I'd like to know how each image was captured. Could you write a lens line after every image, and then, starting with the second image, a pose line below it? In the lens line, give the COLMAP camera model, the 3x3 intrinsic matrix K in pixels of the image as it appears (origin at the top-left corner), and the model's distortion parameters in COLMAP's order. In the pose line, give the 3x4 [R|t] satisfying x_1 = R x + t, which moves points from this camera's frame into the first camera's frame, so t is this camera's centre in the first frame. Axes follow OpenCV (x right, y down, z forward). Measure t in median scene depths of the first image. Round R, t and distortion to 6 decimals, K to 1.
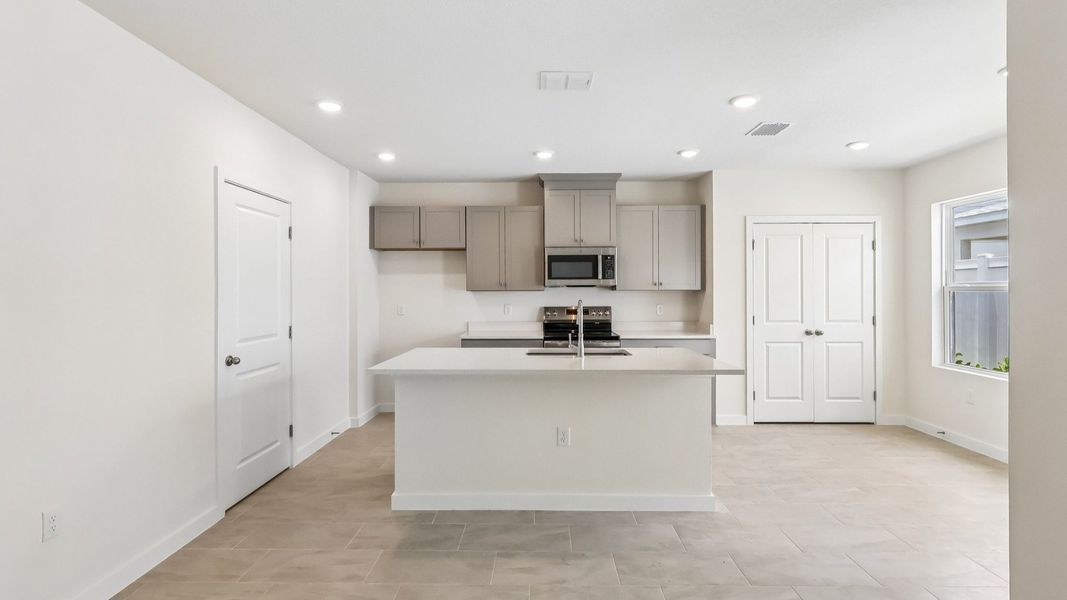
lens RADIAL K [[499.3, 0, 534.1], [0, 499.3, 290.3], [0, 0, 1]] dist [-0.003626, 0.000695]
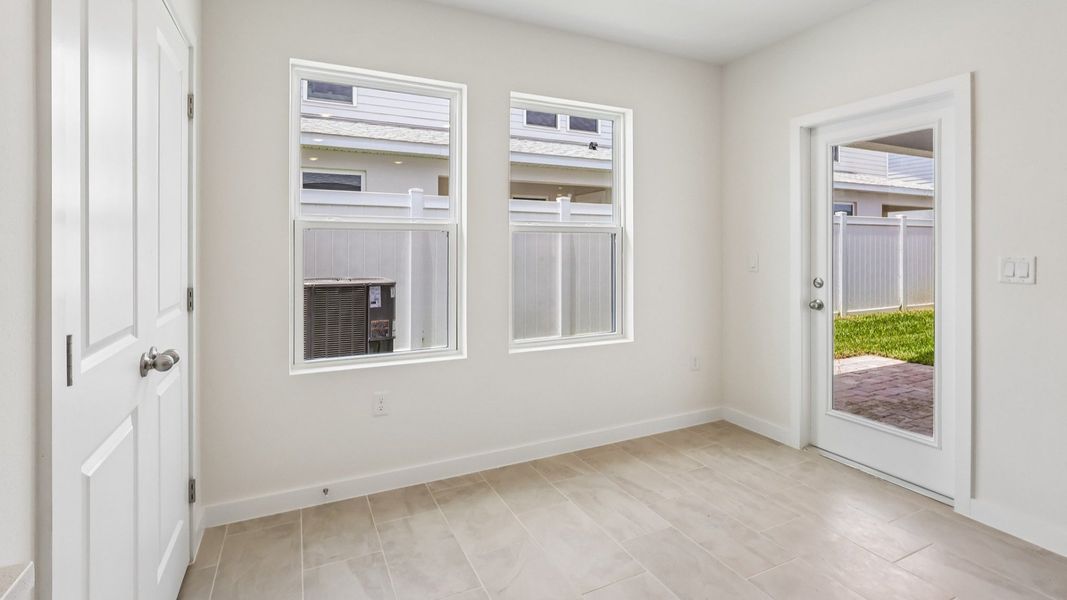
lens RADIAL K [[499.3, 0, 529.5], [0, 499.3, 218.6], [0, 0, 1]] dist [-0.003626, 0.000695]
pose [[-0.448853, 0.053472, 0.892004, 0.200423], [0.000839, 0.998233, -0.059417, 0.021114], [-0.893605, -0.025921, -0.448105, 0.936151]]
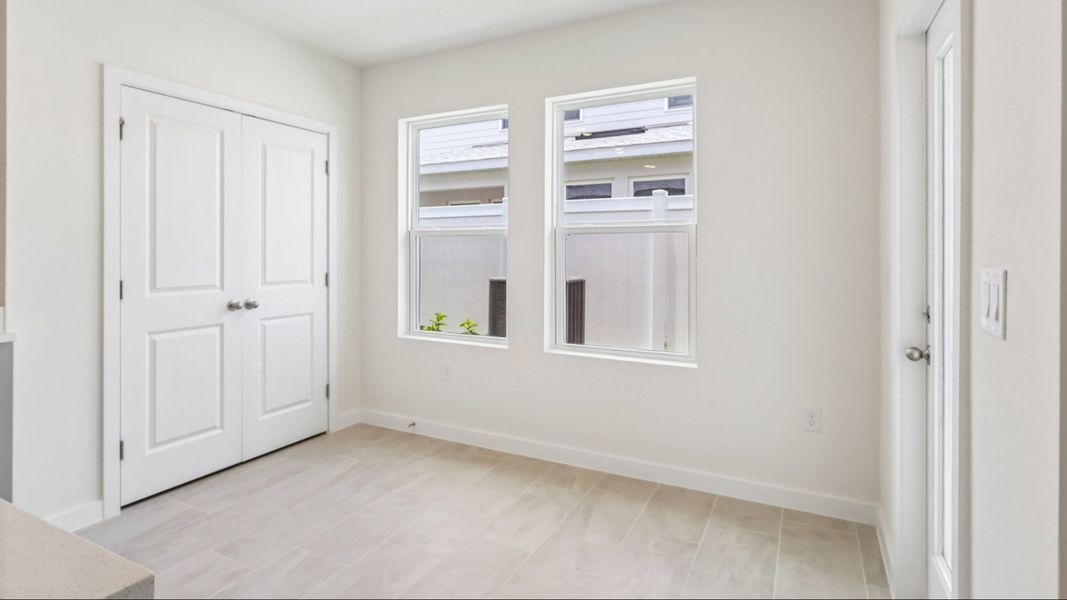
lens RADIAL K [[524.5, 0, 530.9], [0, 524.5, 250.4], [0, 0, 1]] dist [-0.005012, 0.001402]
pose [[0.452202, 0.006011, 0.891895, 0.173774], [-0.002319, 0.999982, -0.005564, 0.024647], [-0.891913, 0.000448, 0.452207, 0.430956]]
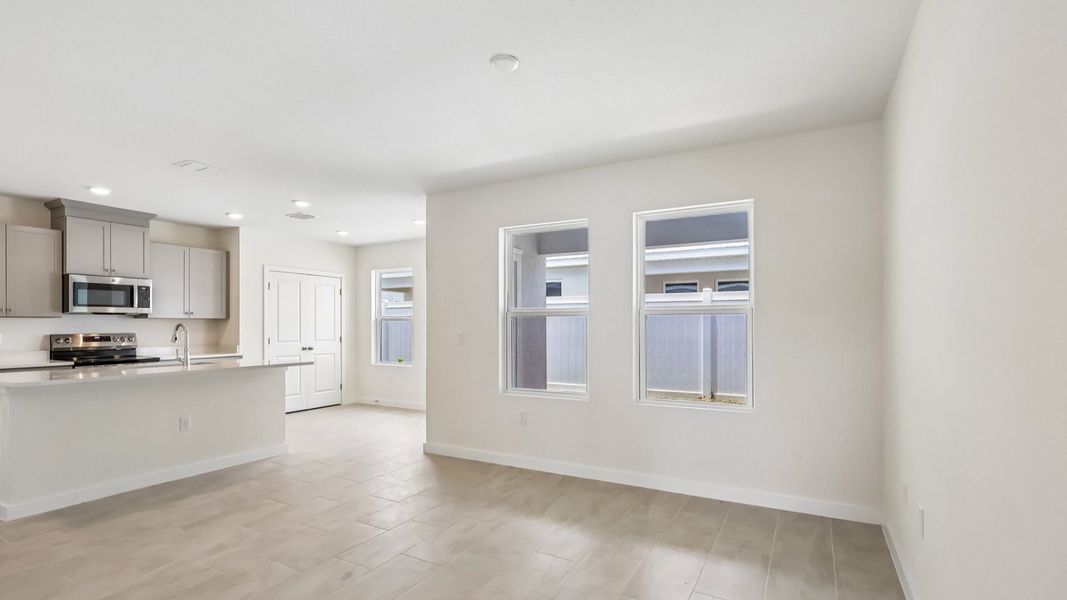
lens RADIAL K [[499.3, 0, 532.6], [0, 499.3, 324.7], [0, 0, 1]] dist [-0.003626, 0.000695]
pose [[0.478528, 0.002604, 0.878069, -0.417631], [-0.002841, 0.999995, -0.001418, 0.014513], [-0.878068, -0.001816, 0.478532, -0.293869]]
